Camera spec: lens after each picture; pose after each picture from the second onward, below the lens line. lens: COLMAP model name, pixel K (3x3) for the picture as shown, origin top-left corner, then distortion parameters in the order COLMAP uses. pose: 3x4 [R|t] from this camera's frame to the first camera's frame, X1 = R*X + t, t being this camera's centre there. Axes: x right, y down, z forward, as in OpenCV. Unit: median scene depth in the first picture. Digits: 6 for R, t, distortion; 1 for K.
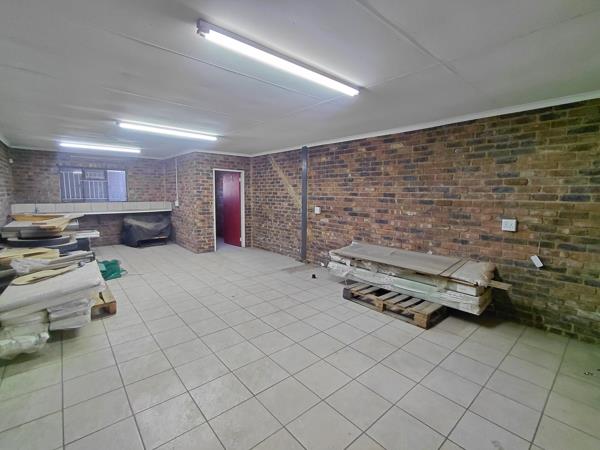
lens RADIAL K [[278.2, 0, 299.7], [0, 278.2, 223.4], [0, 0, 1]] dist [-0.007492, 0.003170]
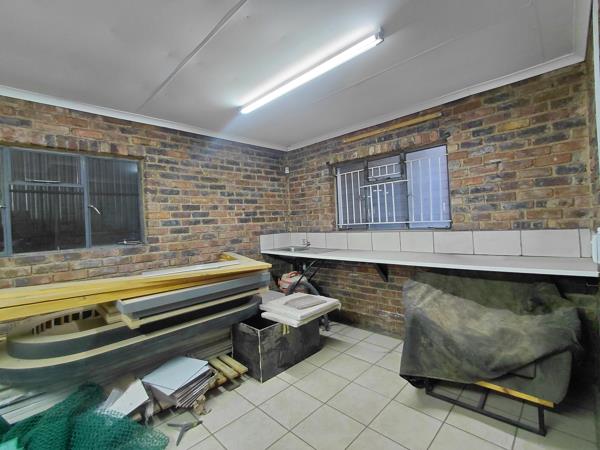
lens RADIAL K [[278.2, 0, 299.7], [0, 278.2, 219.8], [0, 0, 1]] dist [-0.007492, 0.003170]
pose [[0.085948, -0.011586, -0.996232, -0.297186], [-0.054240, 0.998395, -0.016290, -0.078743], [0.994822, 0.055436, 0.085181, 0.818759]]
